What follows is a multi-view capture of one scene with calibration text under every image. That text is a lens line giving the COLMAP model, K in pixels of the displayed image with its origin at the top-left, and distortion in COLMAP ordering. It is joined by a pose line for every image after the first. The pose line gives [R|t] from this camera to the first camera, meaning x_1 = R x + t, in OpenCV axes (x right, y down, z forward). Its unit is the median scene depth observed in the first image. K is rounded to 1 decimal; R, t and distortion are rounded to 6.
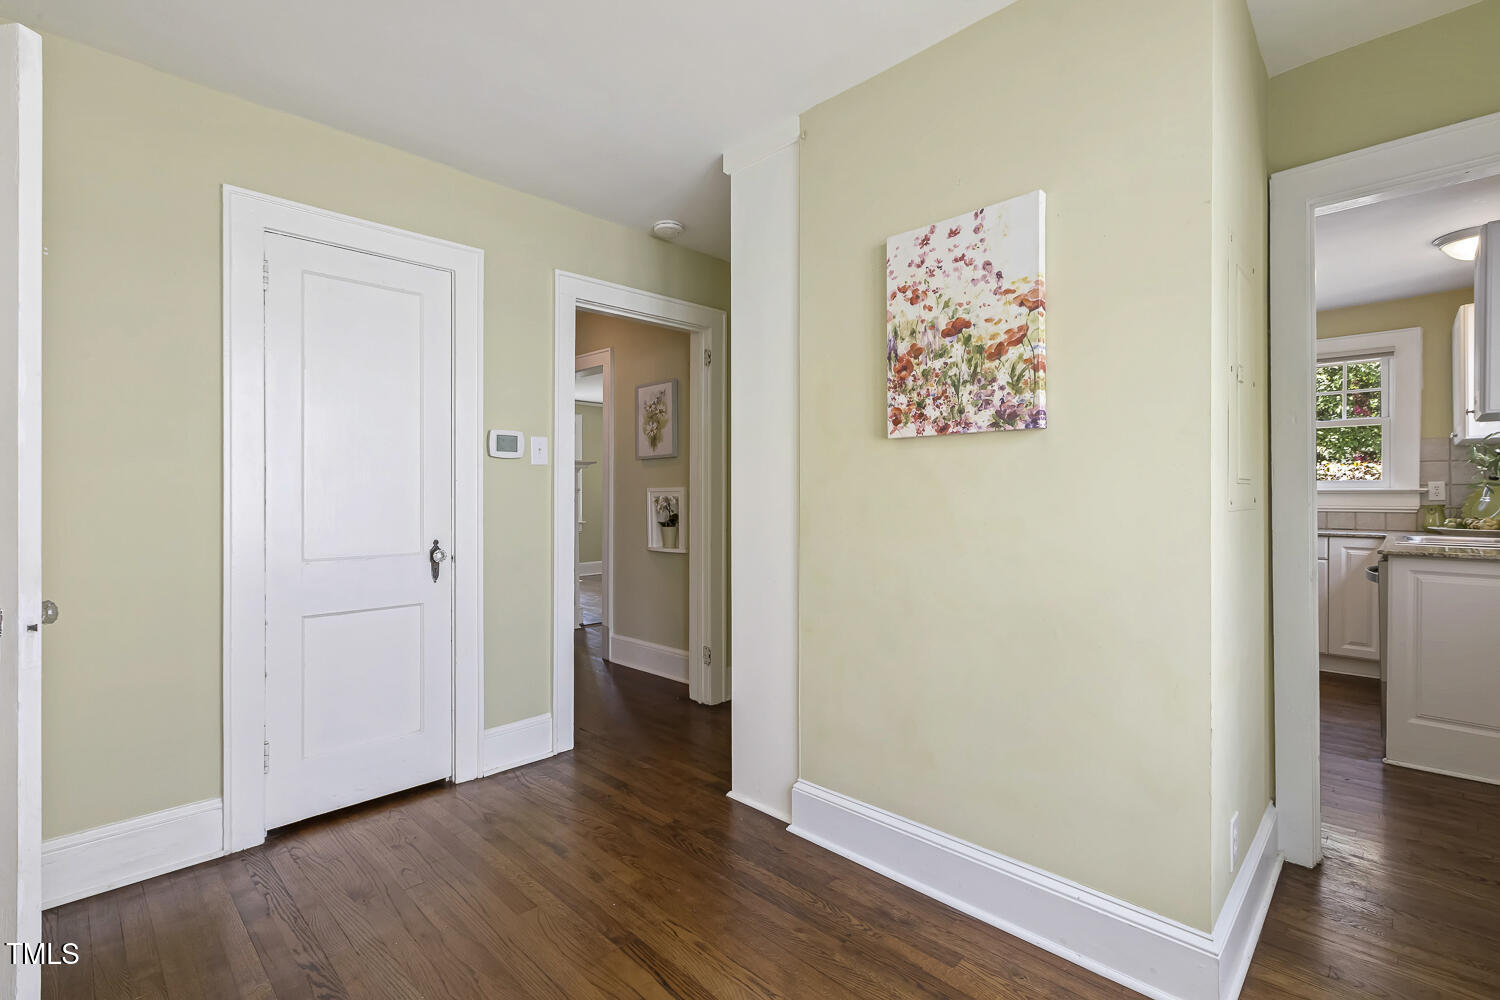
lens RADIAL K [[666.8, 0, 749.0], [0, 666.8, 497.4], [0, 0, 1]] dist [0.004308, -0.000275]
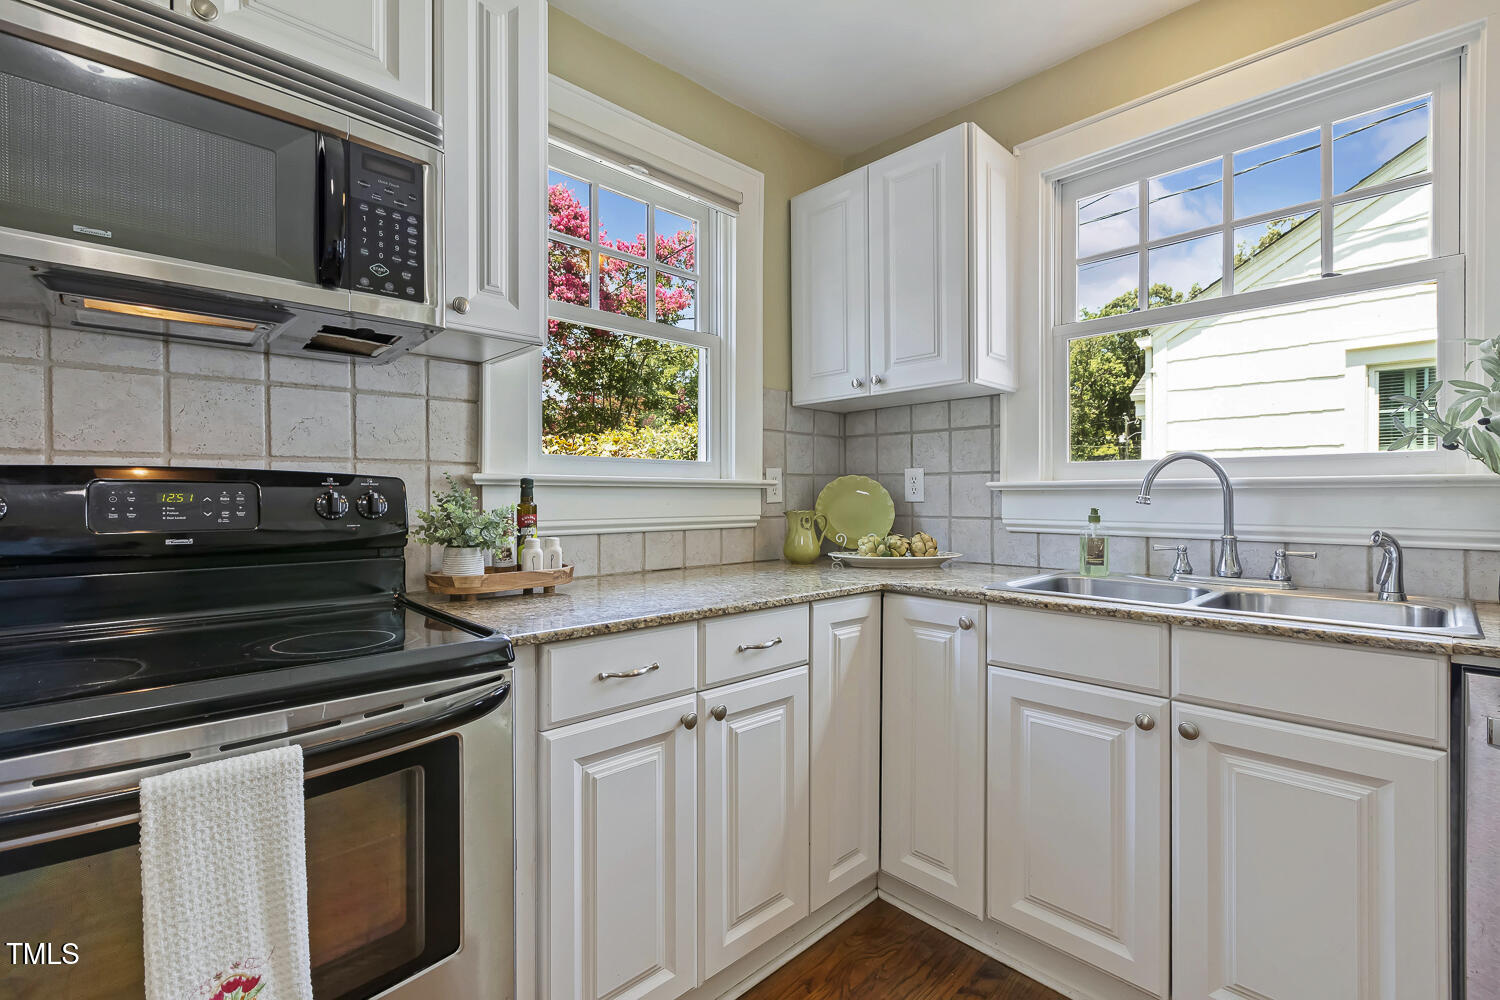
lens RADIAL K [[666.8, 0, 747.6], [0, 666.8, 498.7], [0, 0, 1]] dist [0.004308, -0.000275]
pose [[0.022962, -0.002140, 0.999734, 0.478421], [0.005886, 0.999981, 0.002005, -0.000010], [-0.999719, 0.005839, 0.022974, 0.999448]]
